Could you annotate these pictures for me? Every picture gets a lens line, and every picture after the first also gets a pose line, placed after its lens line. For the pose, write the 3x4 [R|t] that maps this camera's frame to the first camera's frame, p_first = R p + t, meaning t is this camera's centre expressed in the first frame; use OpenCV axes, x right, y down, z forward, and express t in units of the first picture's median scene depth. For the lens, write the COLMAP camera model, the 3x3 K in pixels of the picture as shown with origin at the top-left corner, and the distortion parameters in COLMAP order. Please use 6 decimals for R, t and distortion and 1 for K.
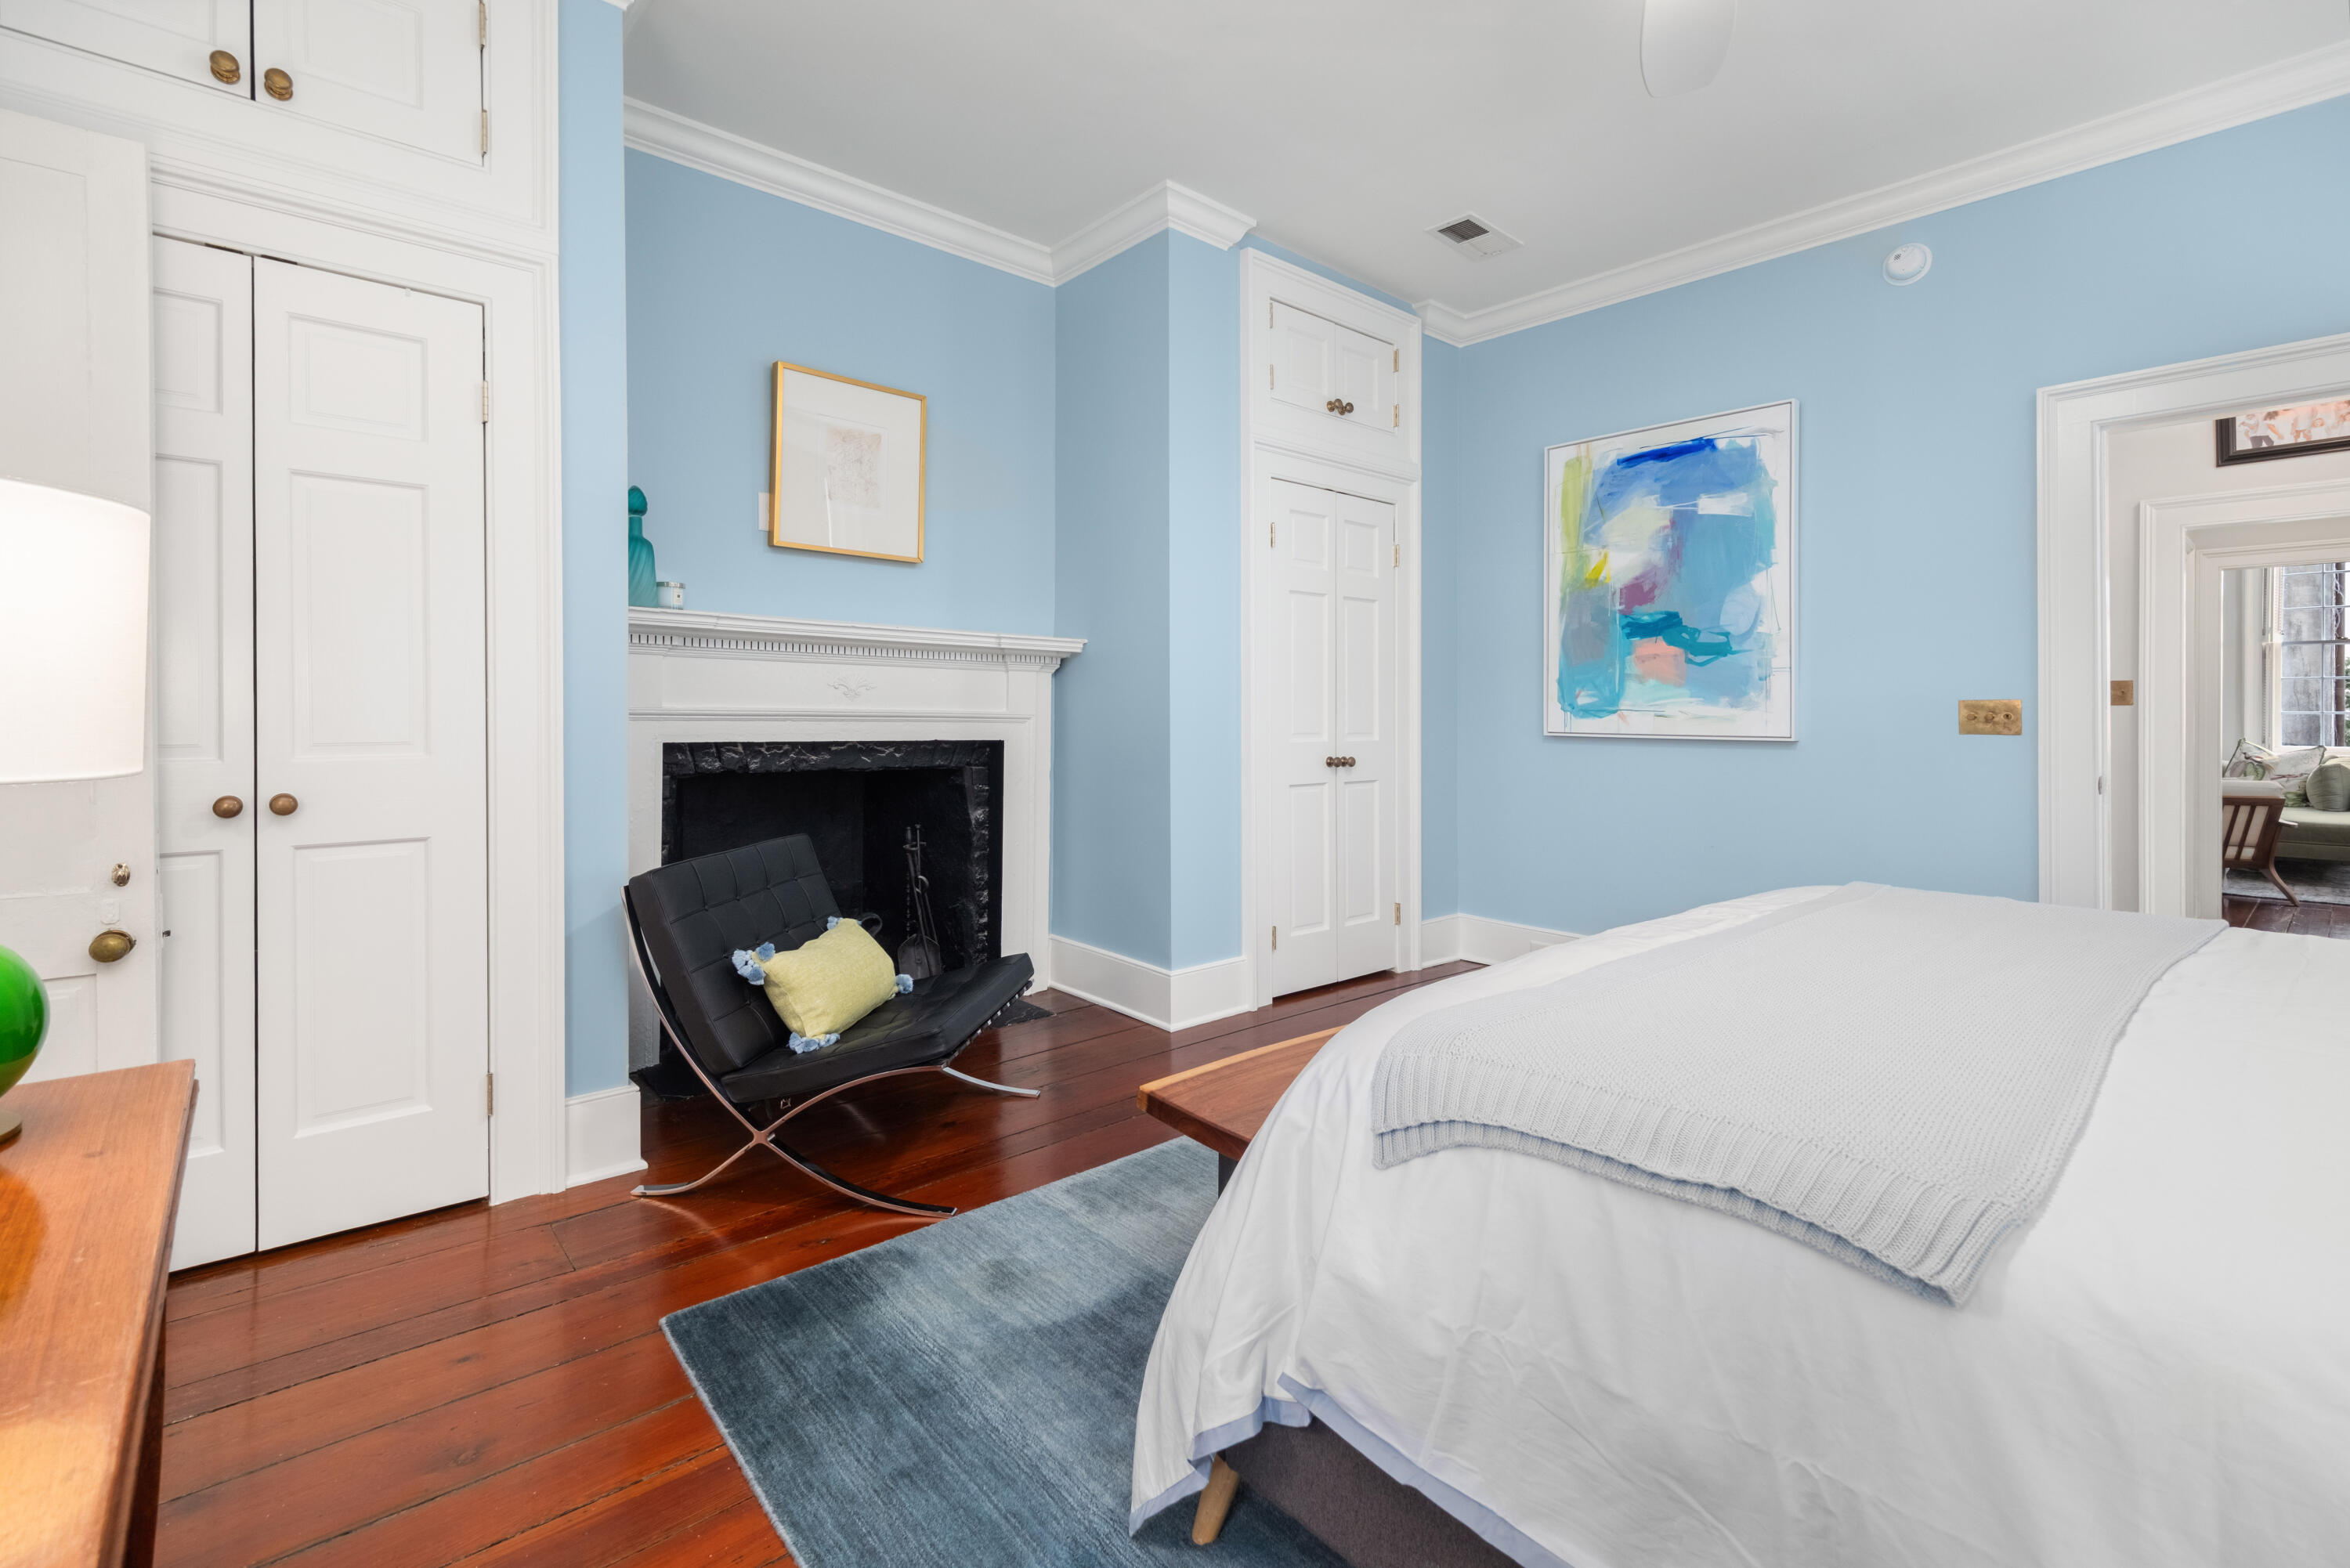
lens RADIAL K [[1068.9, 0, 1101.7], [0, 1068.9, 715.7], [0, 0, 1]] dist [0.007625, -0.005312]
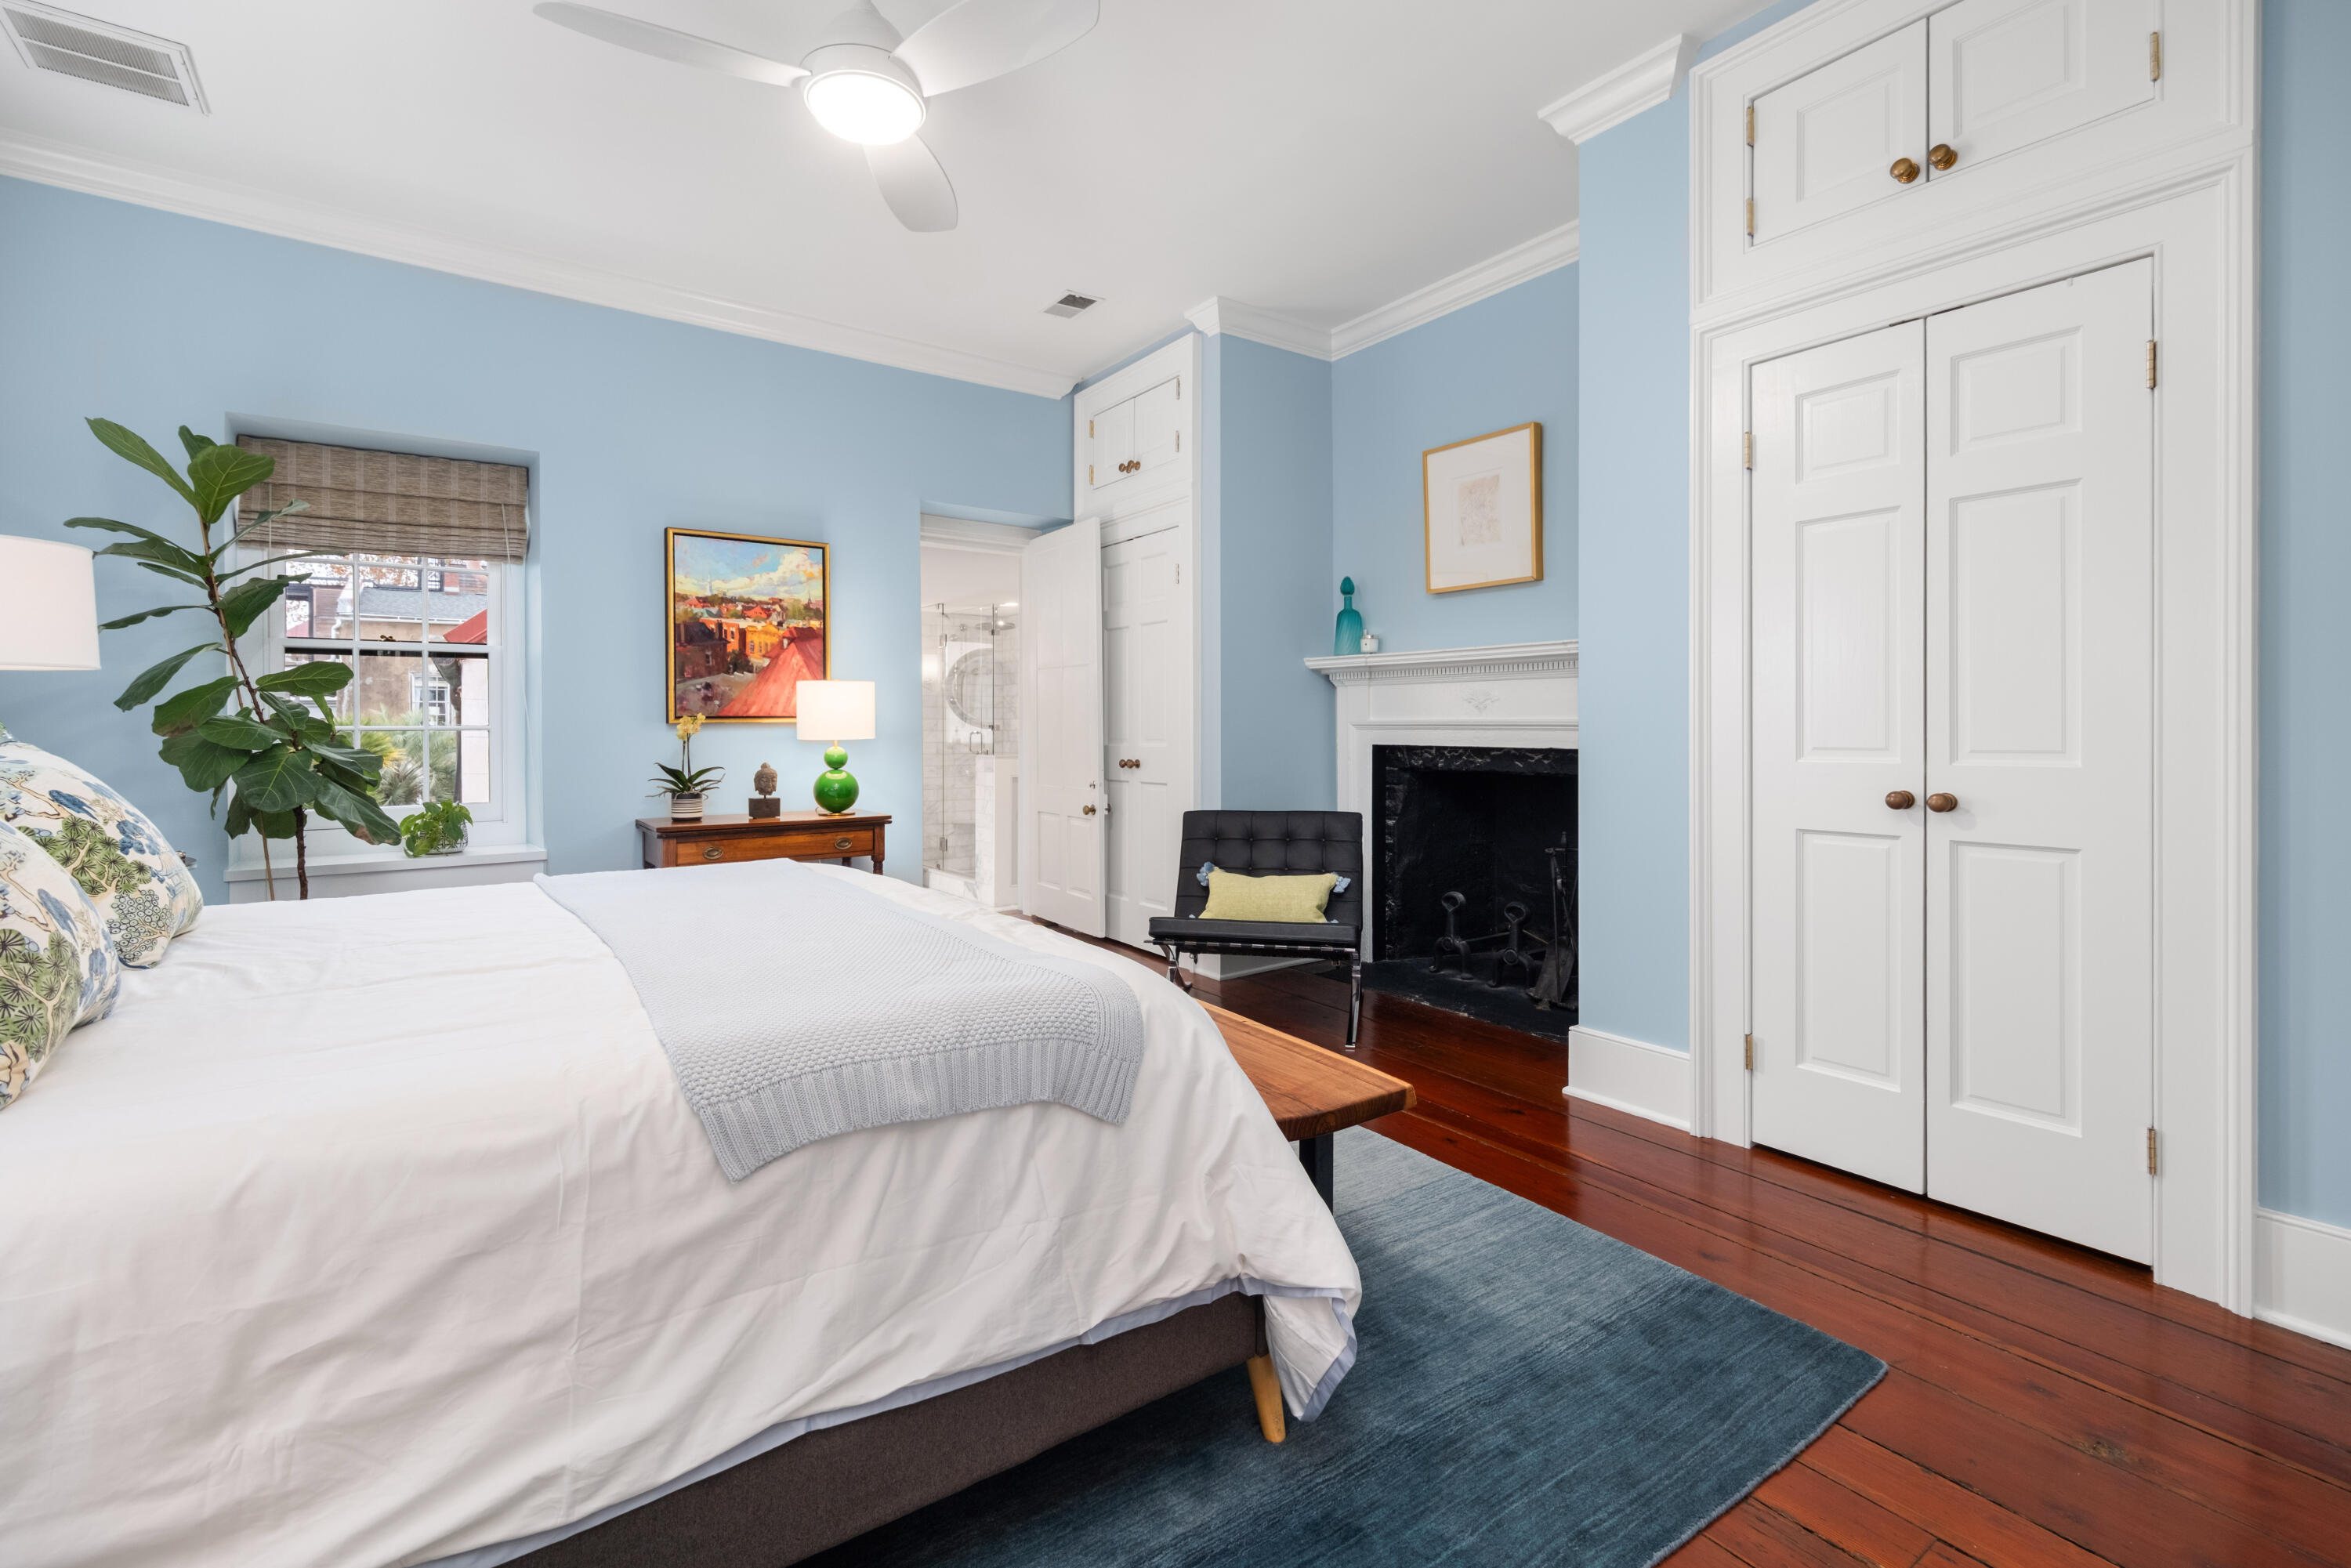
lens RADIAL K [[1069.4, 0, 1191.7], [0, 1069.4, 727.0], [0, 0, 1]] dist [0.007625, -0.005312]
pose [[-0.094493, -0.000318, -0.995525, 0.902184], [0.010635, 0.999943, -0.001329, -0.000103], [0.995469, -0.010713, -0.094484, 0.747055]]
